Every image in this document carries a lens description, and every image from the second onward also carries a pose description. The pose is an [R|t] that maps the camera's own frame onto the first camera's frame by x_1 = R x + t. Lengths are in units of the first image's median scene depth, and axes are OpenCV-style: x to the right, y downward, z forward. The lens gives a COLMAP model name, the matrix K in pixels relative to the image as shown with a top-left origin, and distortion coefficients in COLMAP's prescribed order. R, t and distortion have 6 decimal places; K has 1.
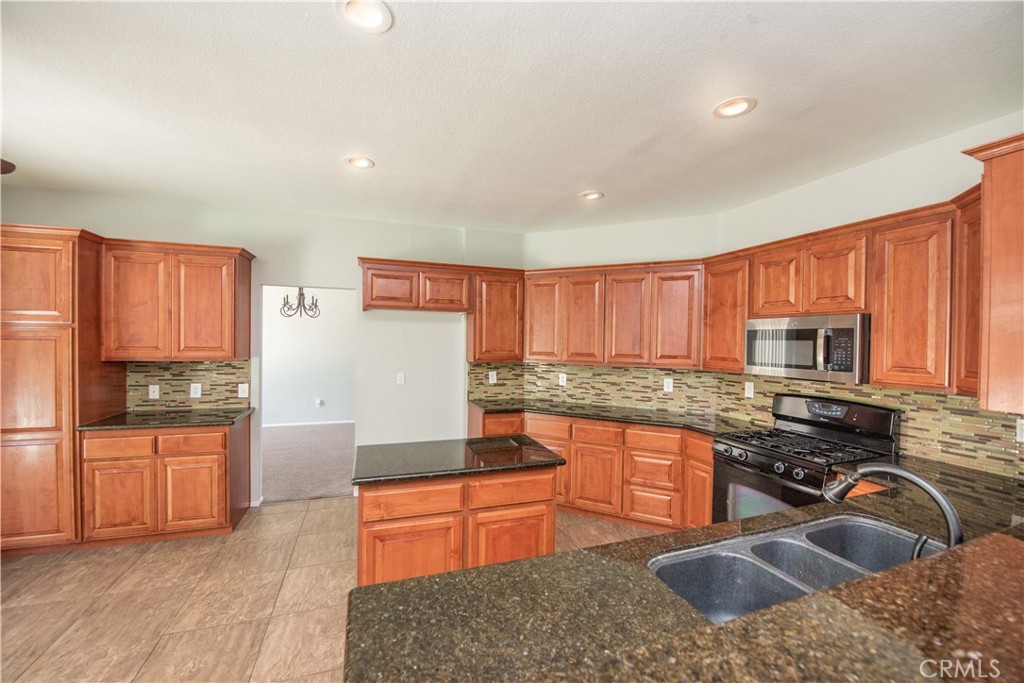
lens RADIAL K [[410.2, 0, 515.0], [0, 410.2, 343.6], [0, 0, 1]] dist [-0.018238, -0.000766]
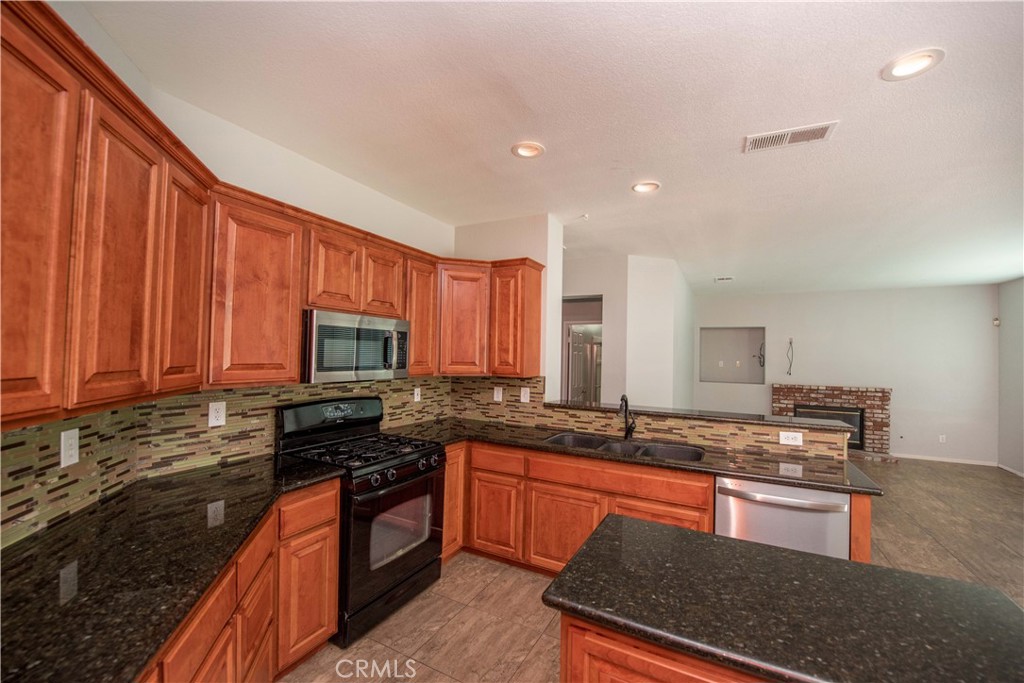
lens RADIAL K [[410.2, 0, 515.0], [0, 410.2, 343.6], [0, 0, 1]] dist [-0.018238, -0.000766]
pose [[-0.673036, -0.010012, 0.739542, -0.187924], [-0.024292, 0.999668, -0.008573, -0.000879], [-0.739210, -0.023735, -0.673056, 1.033142]]
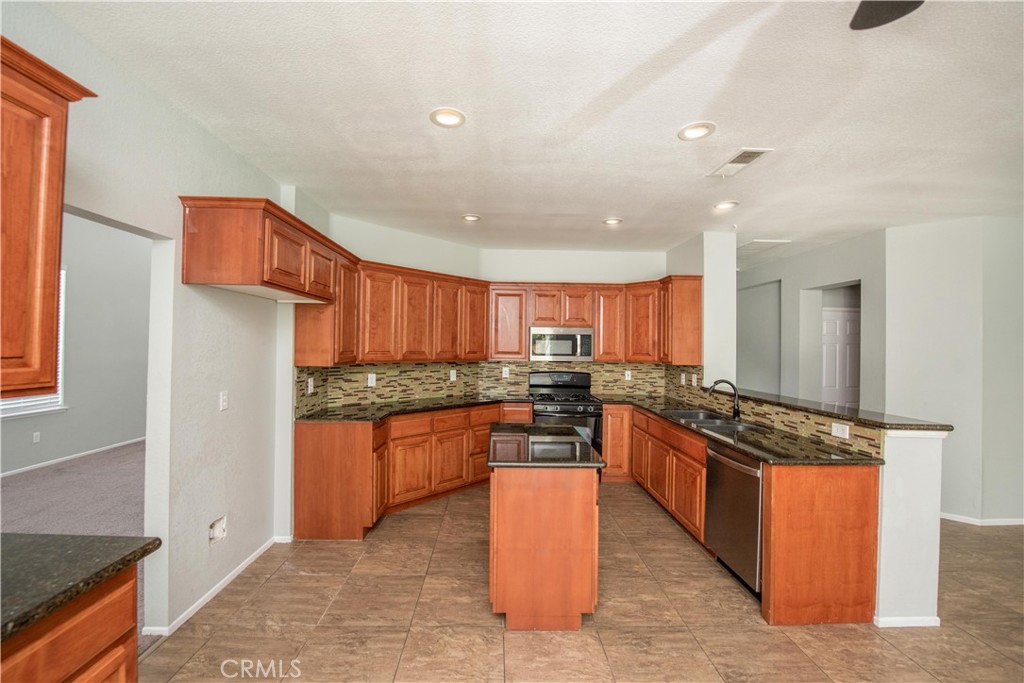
lens RADIAL K [[421.9, 0, 508.5], [0, 421.9, 339.7], [0, 0, 1]] dist [-0.014132, -0.000286]
pose [[0.308648, 0.002980, 0.951172, -0.872216], [-0.001313, 0.999995, -0.002707, -0.004608], [-0.951175, -0.000414, 0.308651, 0.481997]]
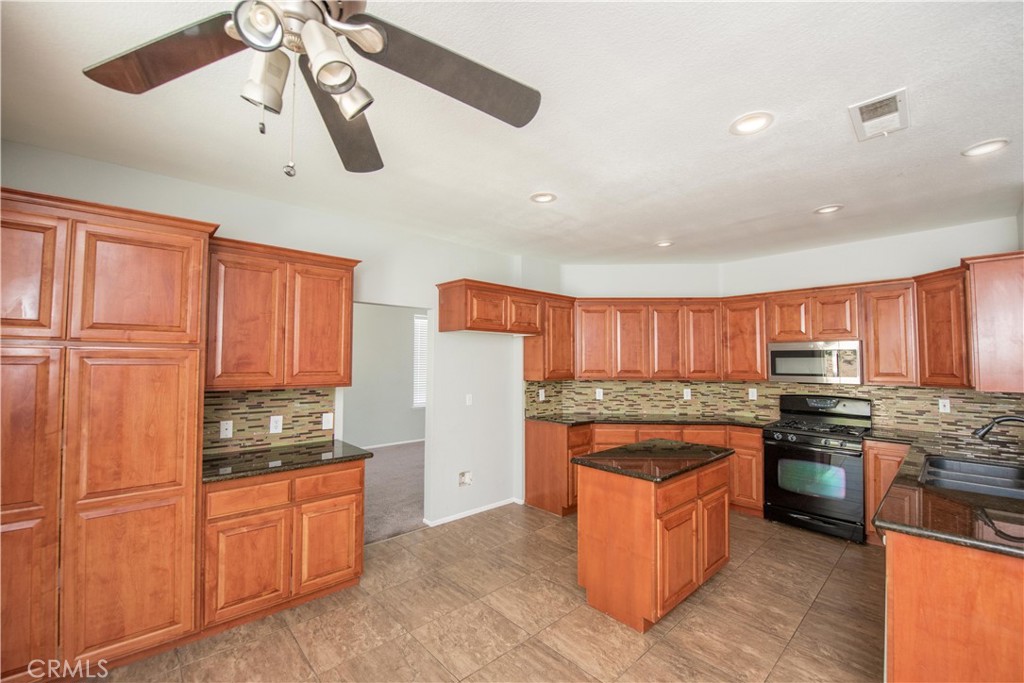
lens RADIAL K [[418.2, 0, 512.0], [0, 418.2, 341.5], [0, 0, 1]] dist [-0.019505, -0.000234]
pose [[0.919753, 0.007119, 0.392434, -0.689856], [0.013815, 0.998629, -0.050495, -0.004185], [-0.392255, 0.051864, 0.918393, 0.020657]]
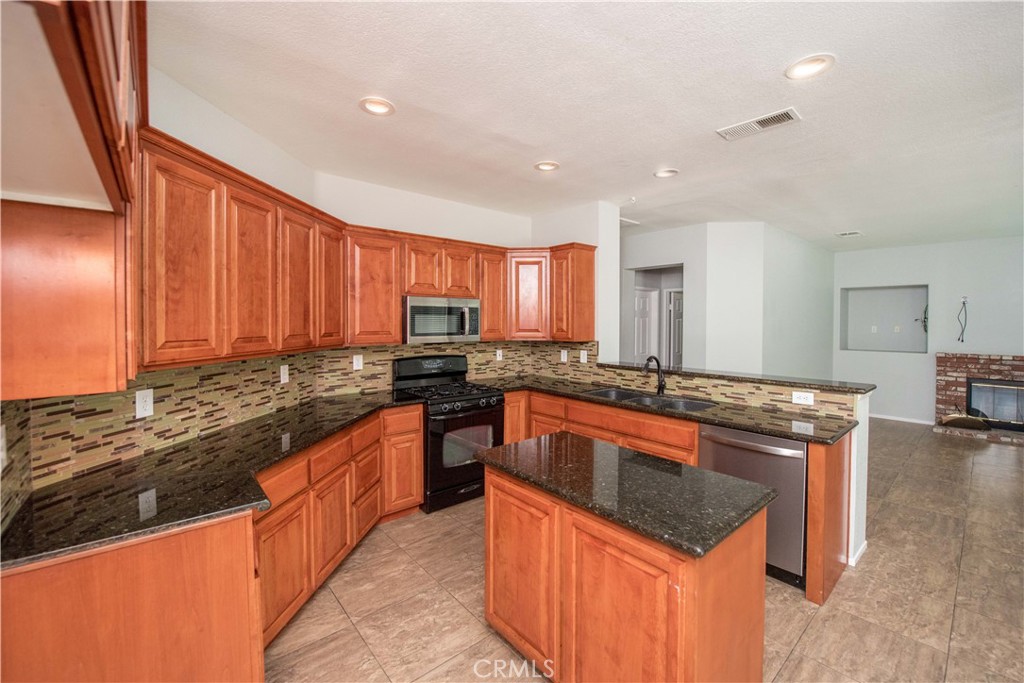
lens RADIAL K [[420.3, 0, 515.9], [0, 420.3, 326.8], [0, 0, 1]] dist [-0.012994, -0.000465]
pose [[-0.361508, -0.028502, 0.931933, -0.530065], [-0.000092, 0.999534, 0.030534, -0.008614], [-0.932369, 0.010953, -0.361342, 0.962129]]
